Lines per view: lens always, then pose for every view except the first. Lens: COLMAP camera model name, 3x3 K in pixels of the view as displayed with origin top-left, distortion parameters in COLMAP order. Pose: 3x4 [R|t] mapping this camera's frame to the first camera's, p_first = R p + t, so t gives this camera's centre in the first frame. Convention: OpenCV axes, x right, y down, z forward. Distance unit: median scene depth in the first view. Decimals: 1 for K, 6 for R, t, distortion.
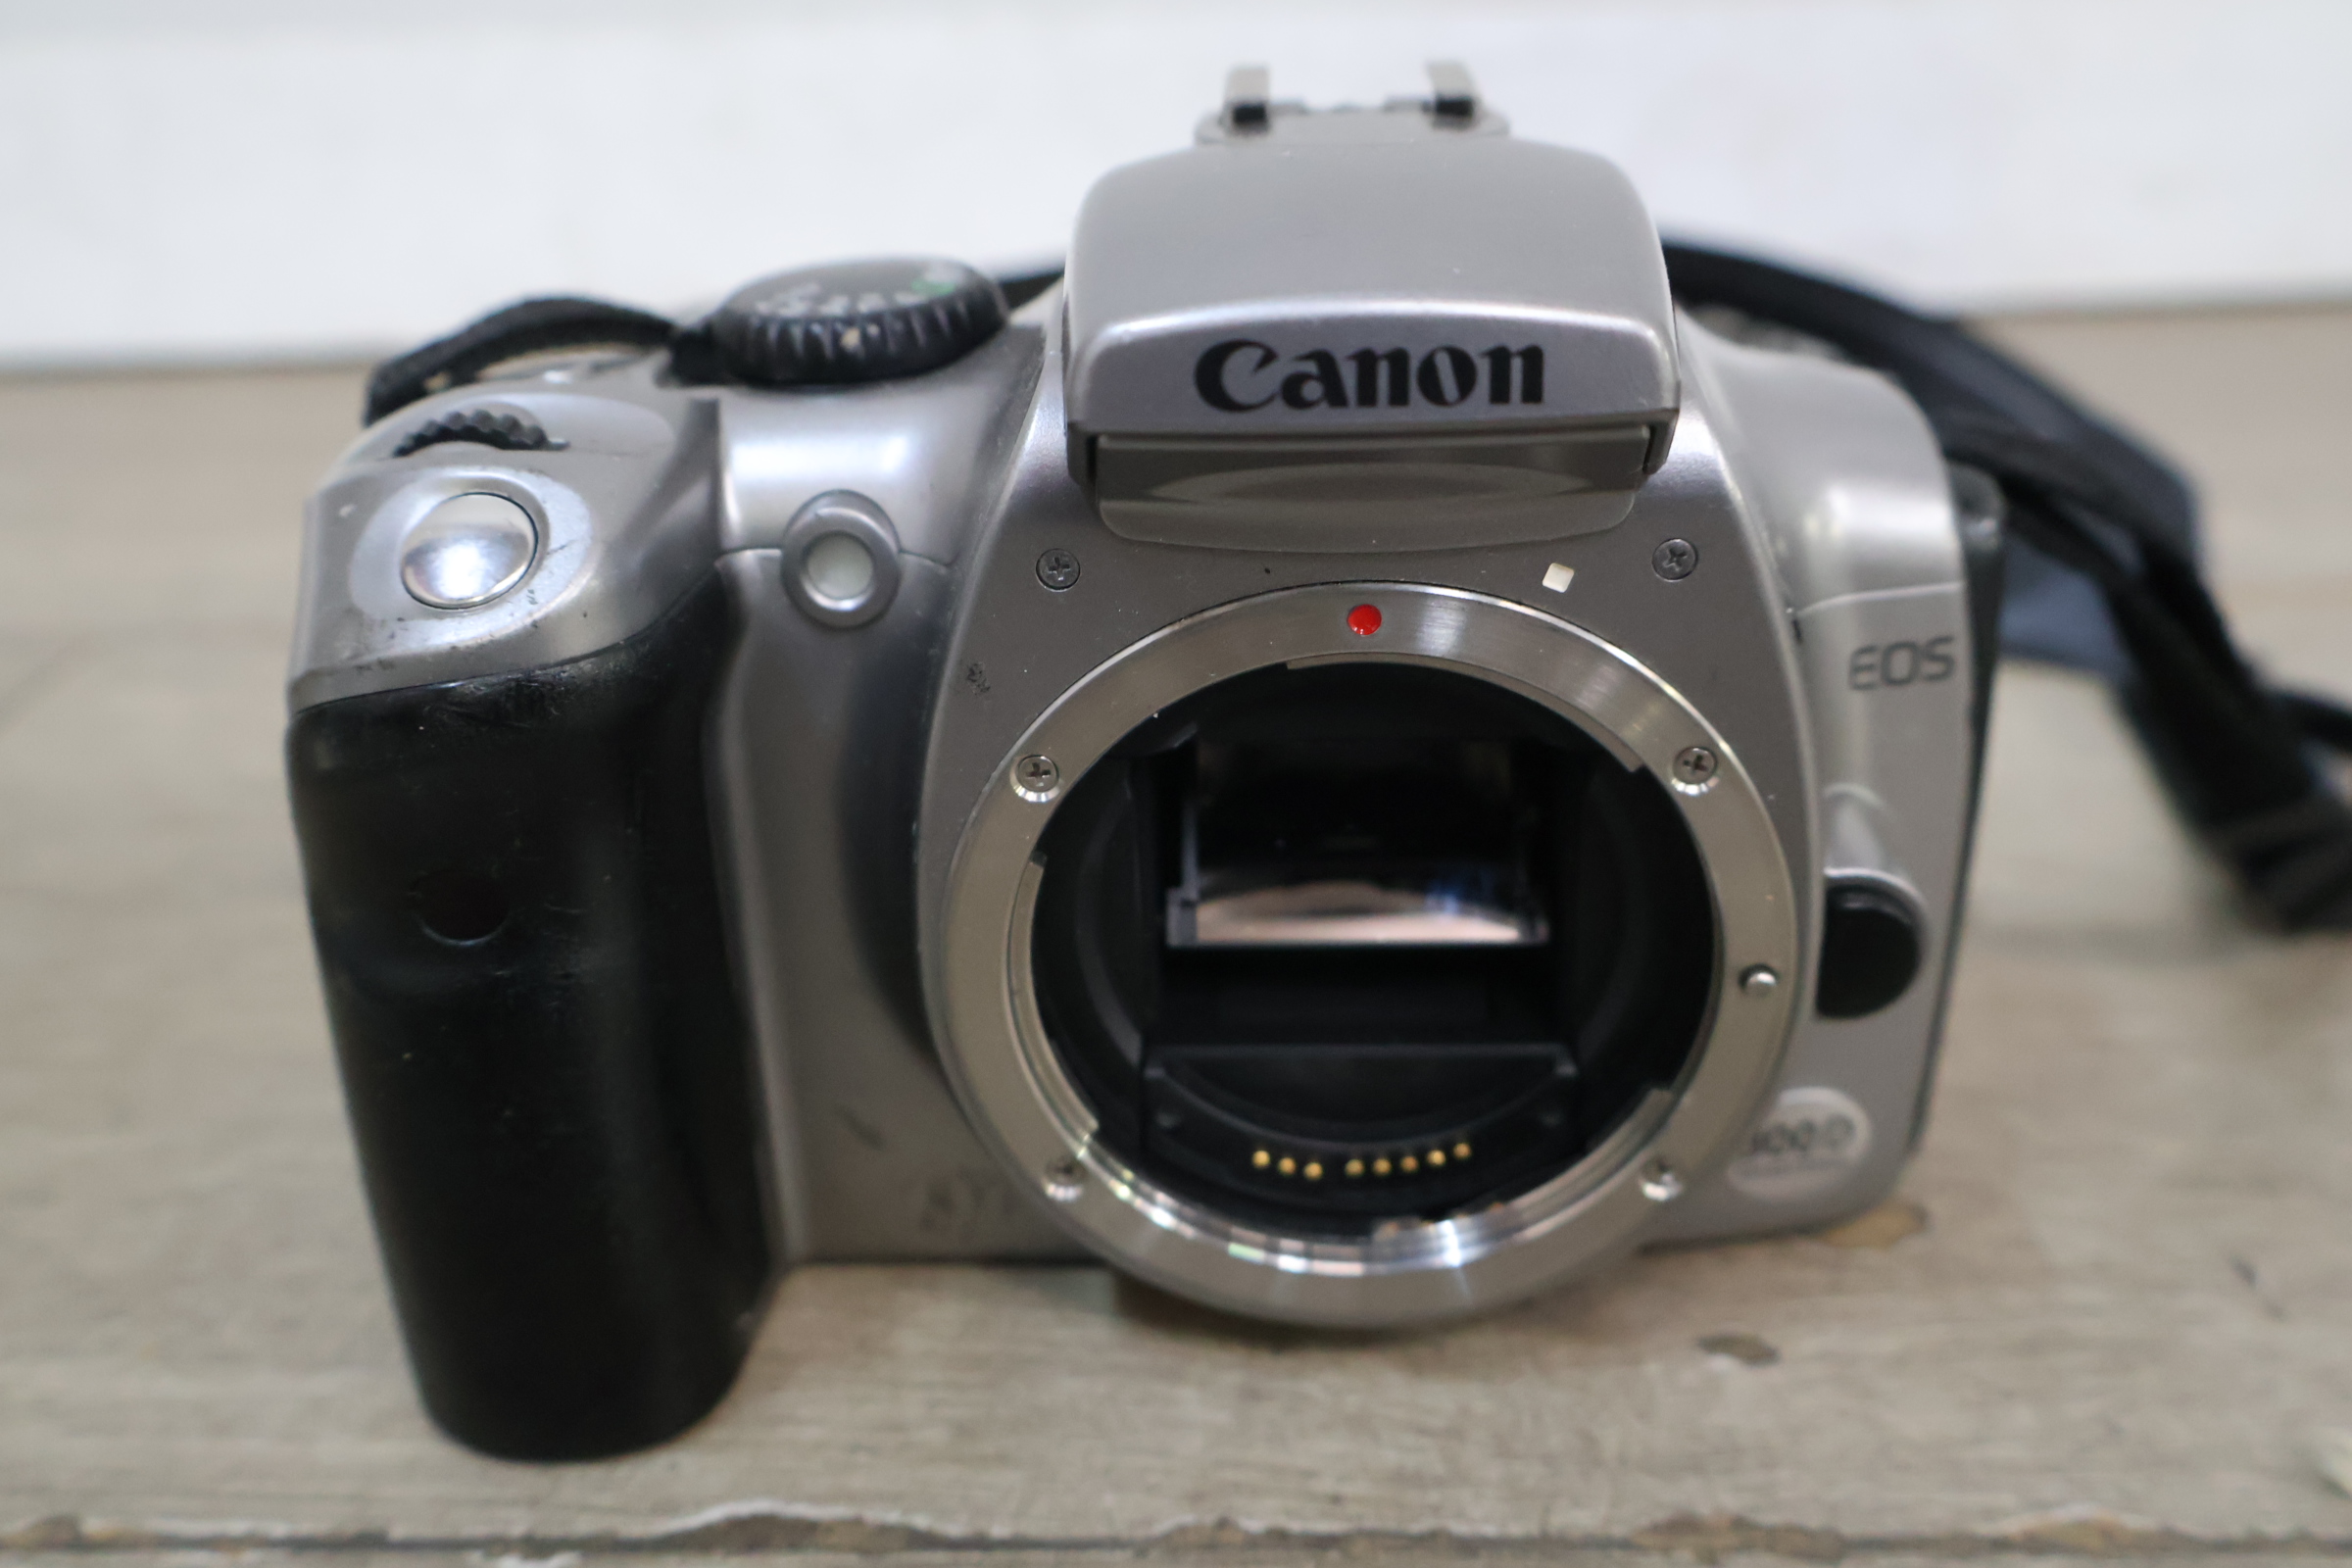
lens RADIAL K [[2151.9, 0, 1171.5], [0, 2151.9, 769.5], [0, 0, 1]] dist [0.010769, 0.000000]
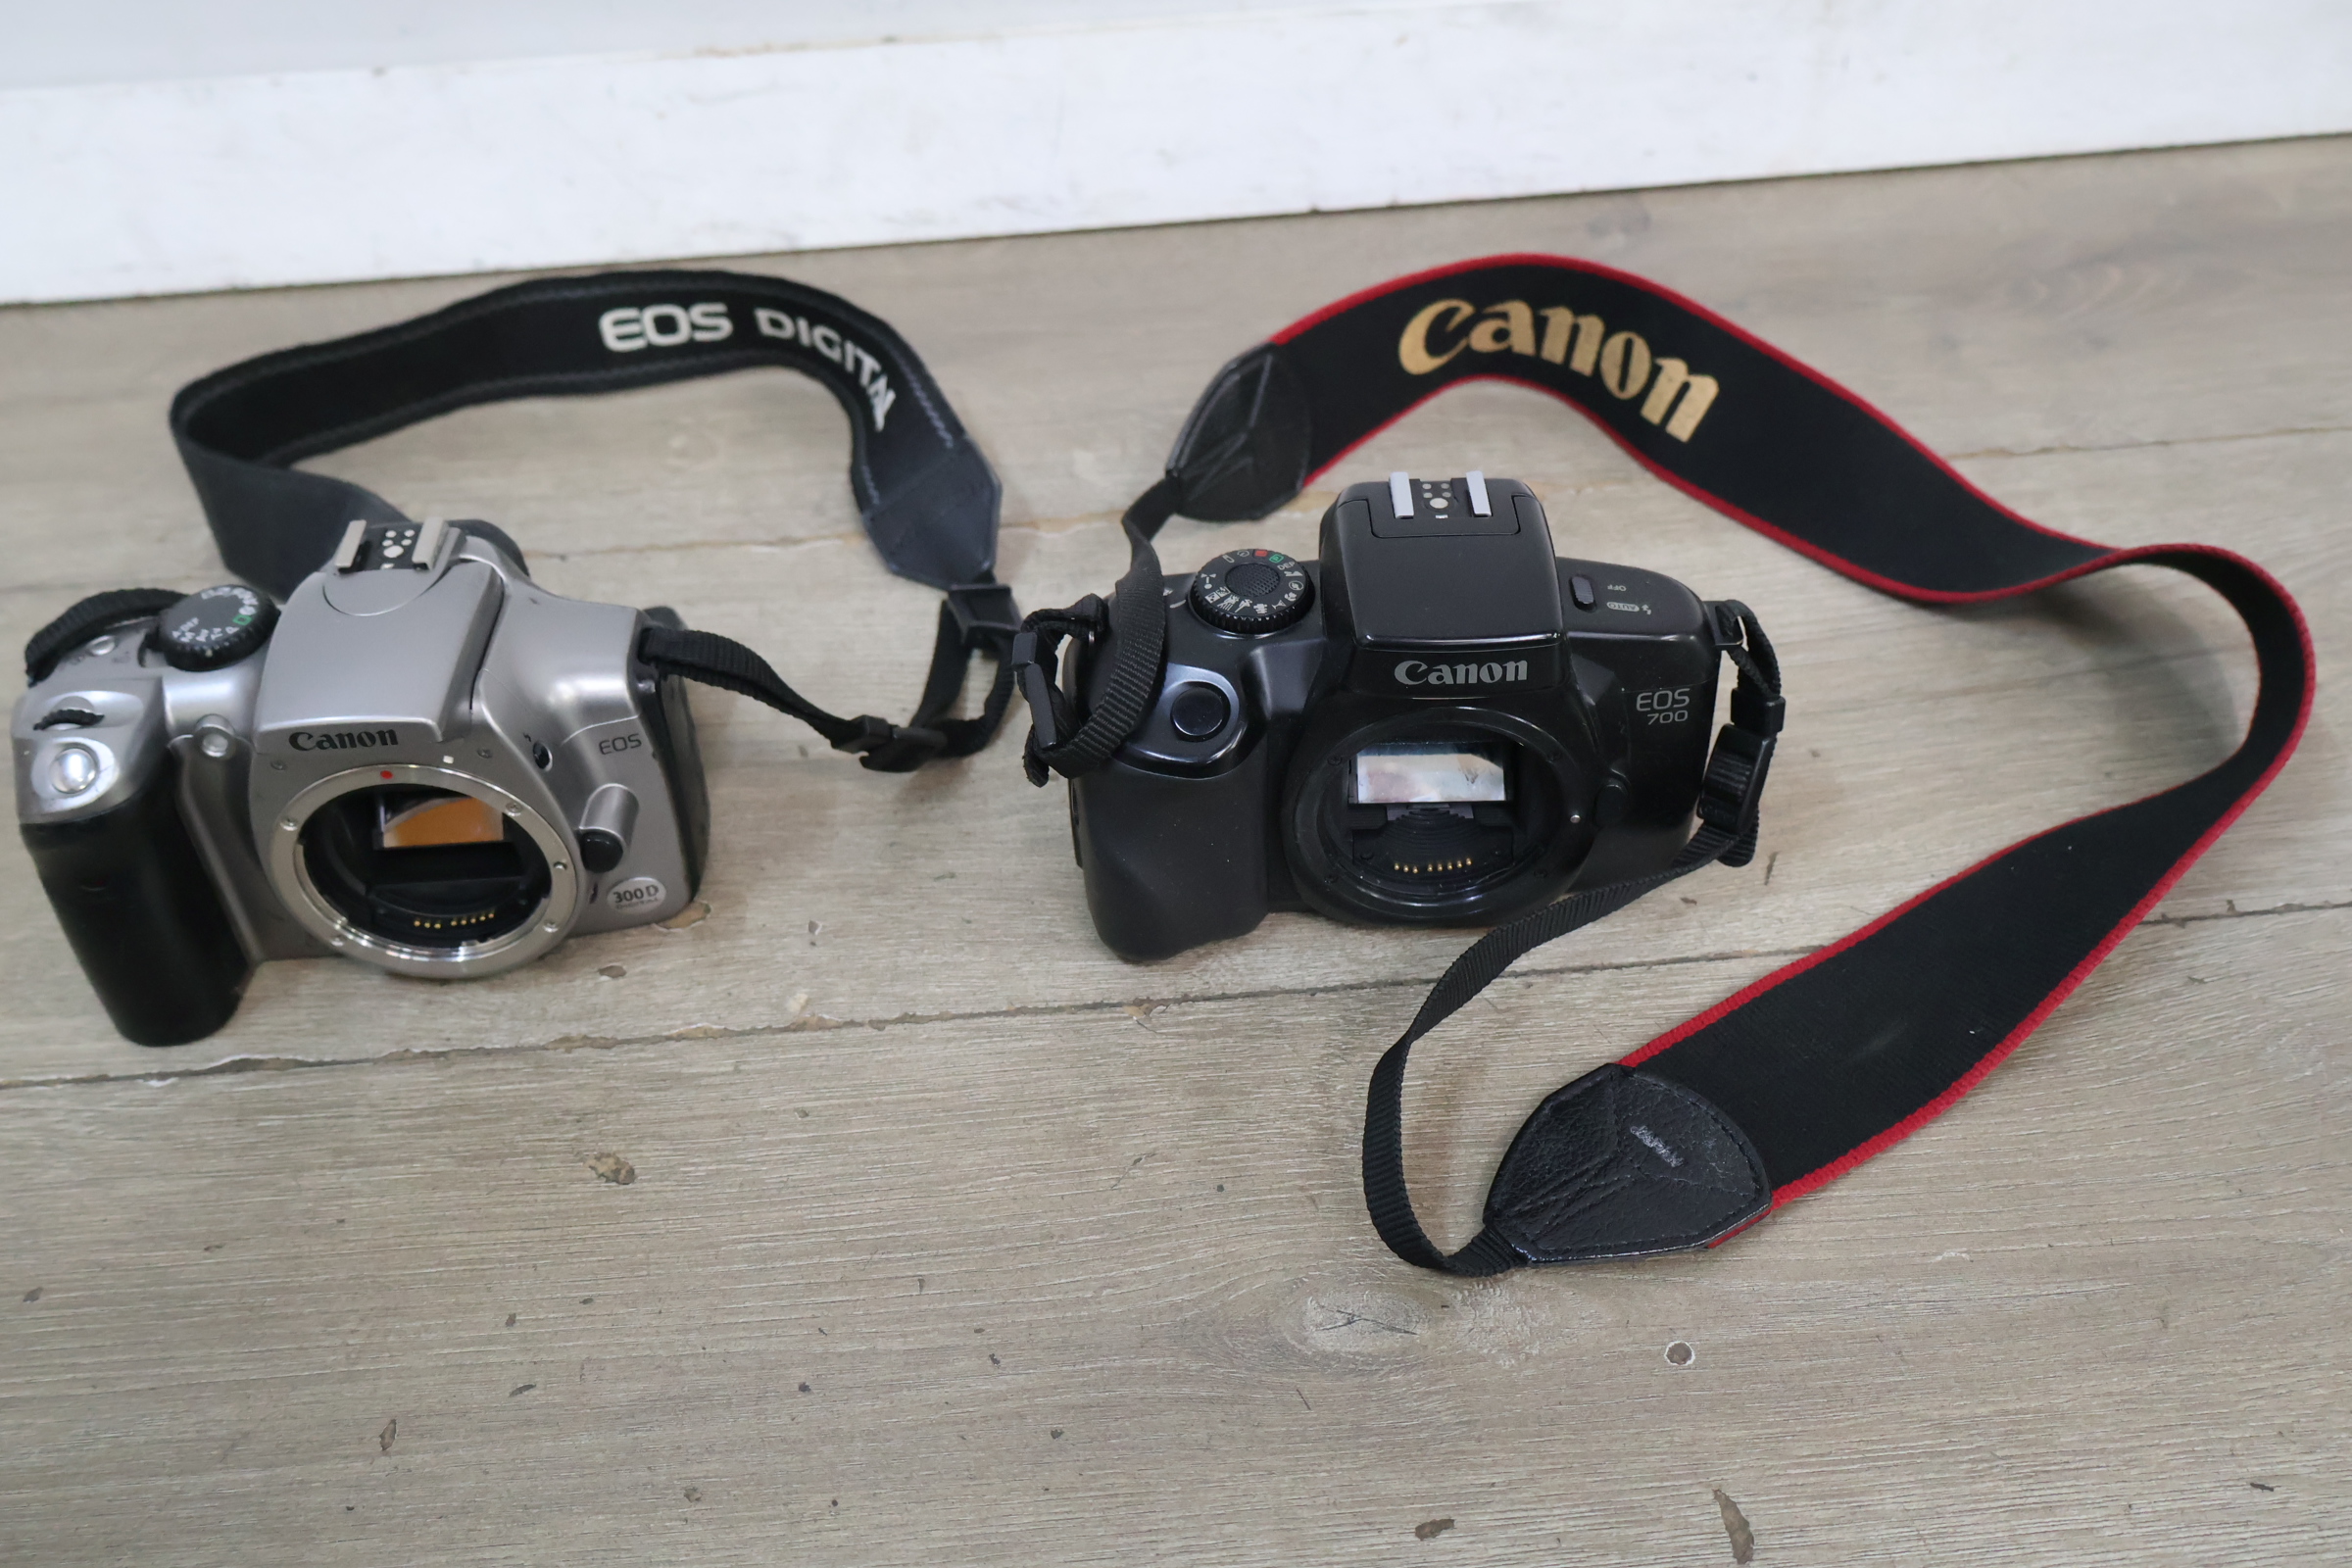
lens RADIAL K [[2151.9, 0, 1168.9], [0, 2151.9, 778.0], [0, 0, 1]] dist [0.010769, 0.000000]
pose [[0.994513, -0.065145, 0.081856, 0.824184], [0.039991, 0.959760, 0.277960, -0.761116], [-0.096670, -0.273161, 0.957099, -1.761084]]
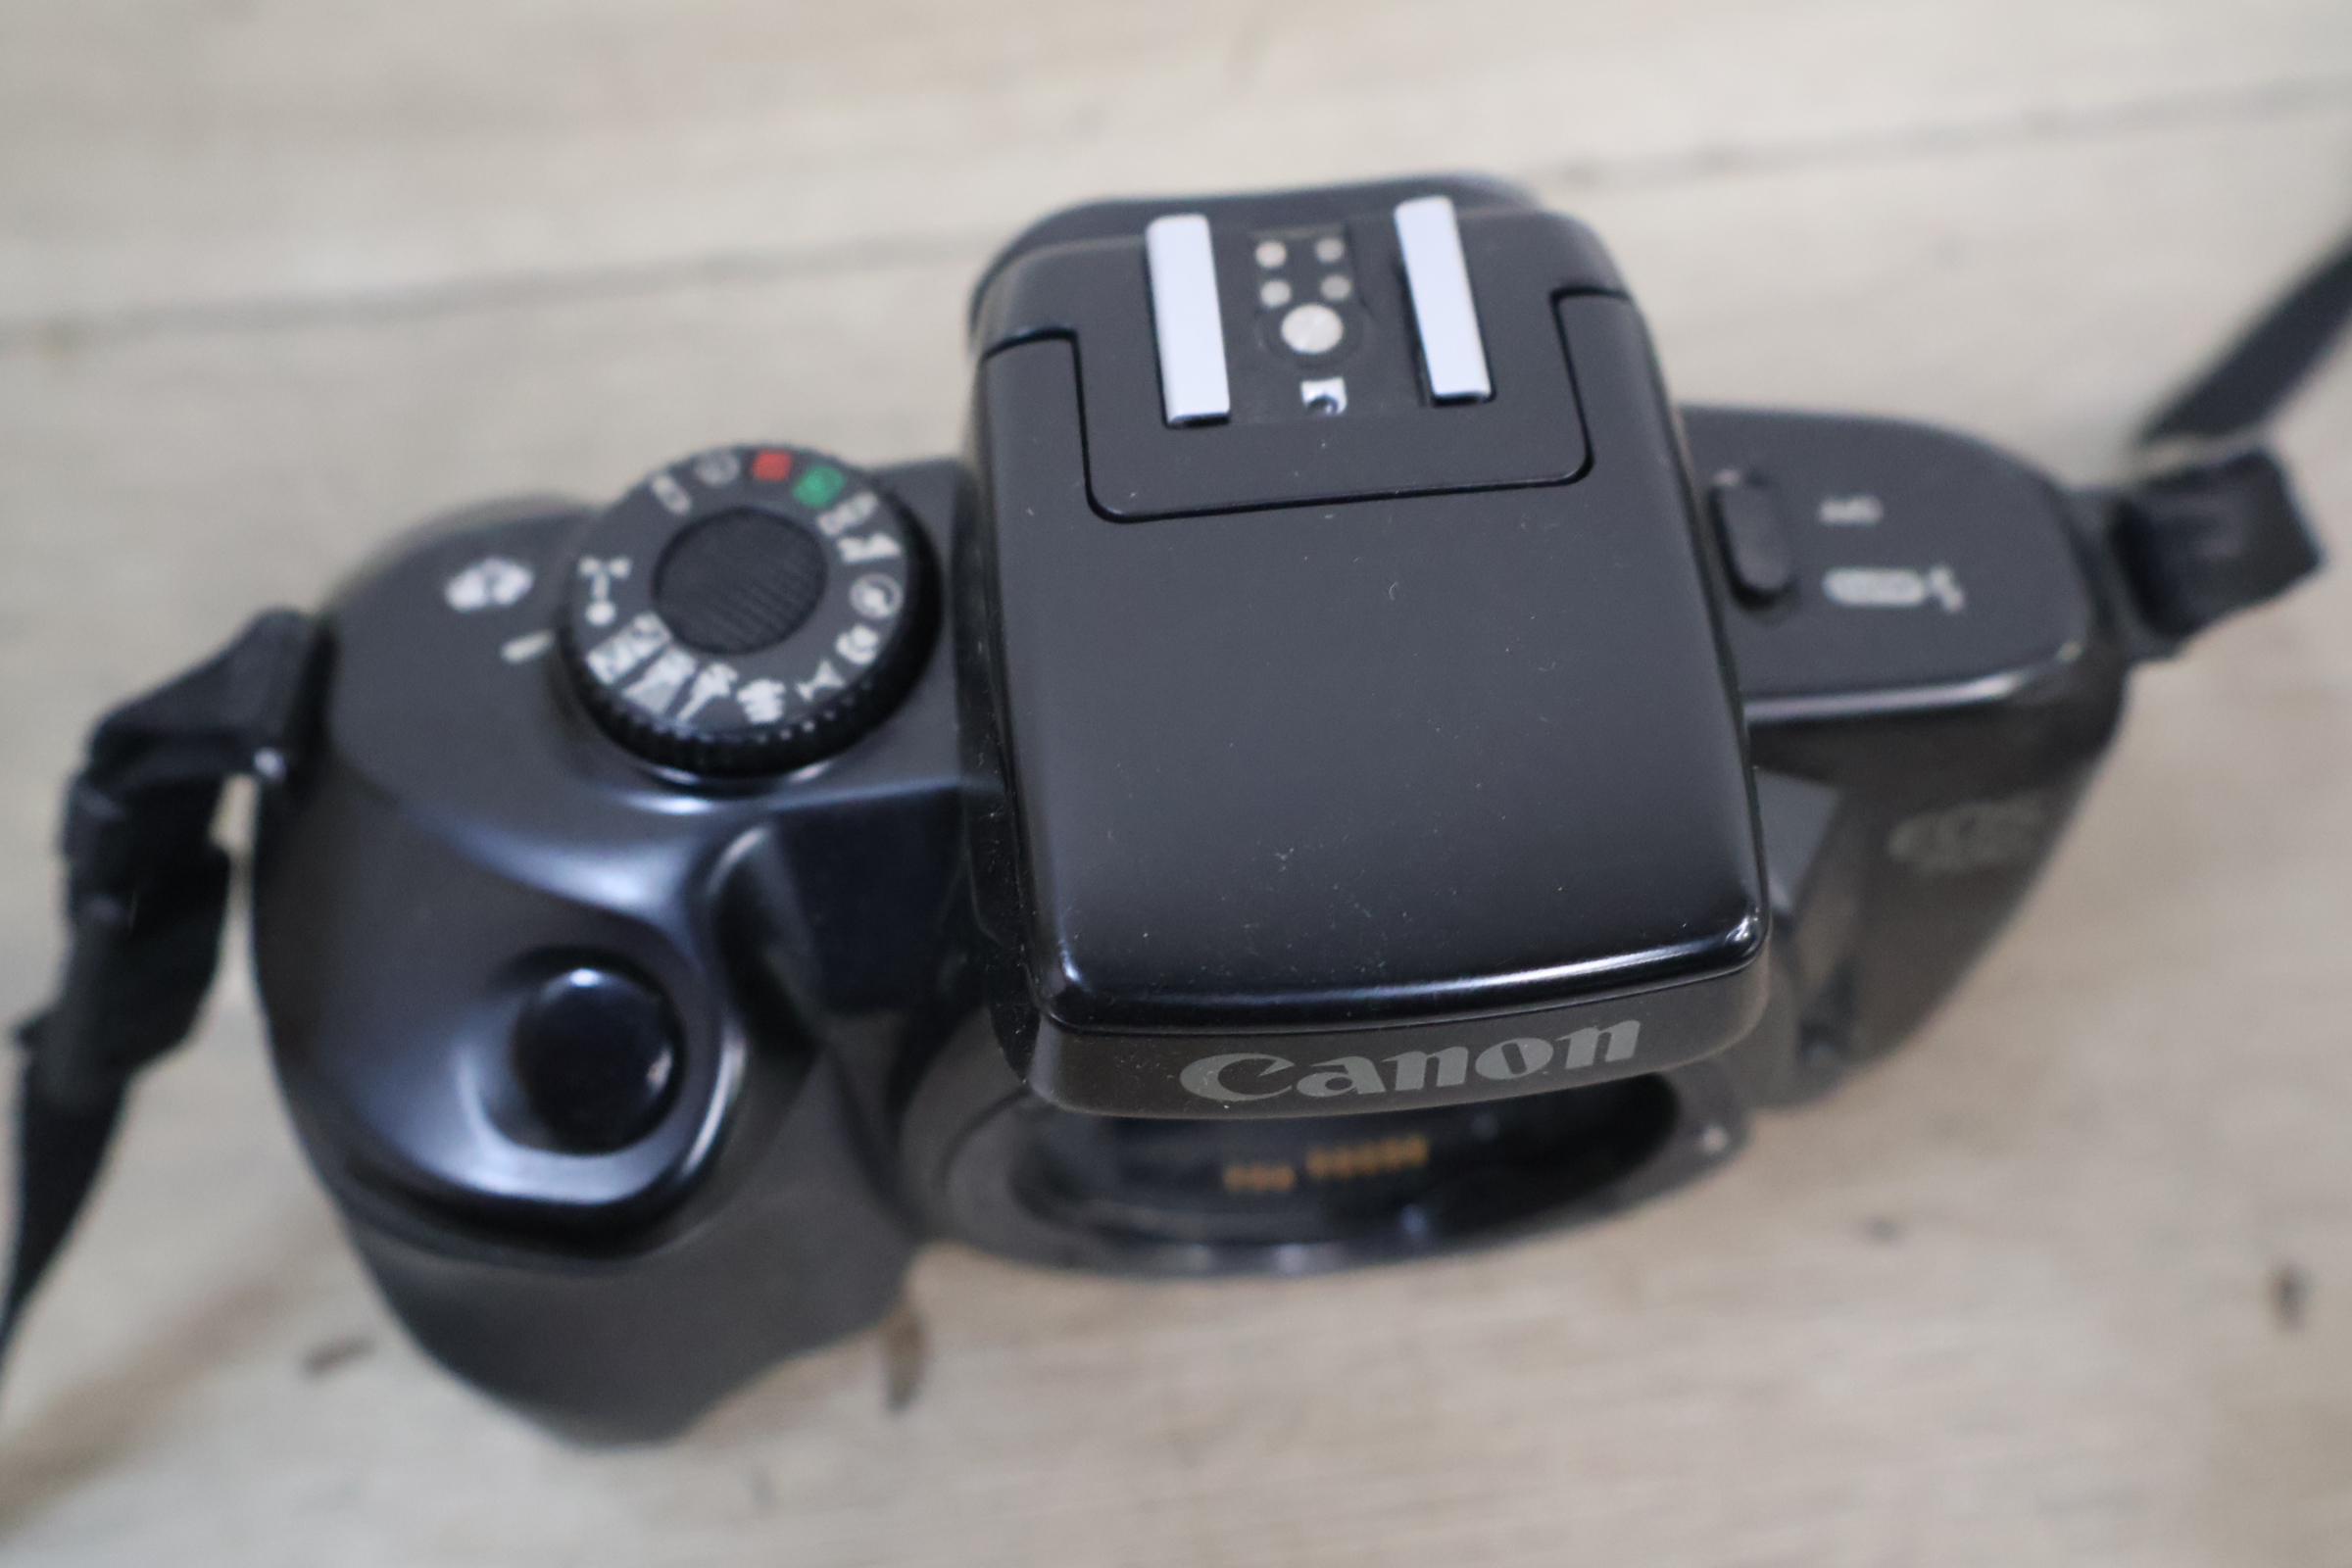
lens RADIAL K [[2151.9, 0, 1180.0], [0, 2151.9, 788.2], [0, 0, 1]] dist [0.010769, 0.000000]
pose [[0.981605, -0.163941, 0.097848, 1.253416], [0.075591, 0.804347, 0.589331, -0.670310], [-0.175319, -0.571094, 0.801944, 0.167943]]
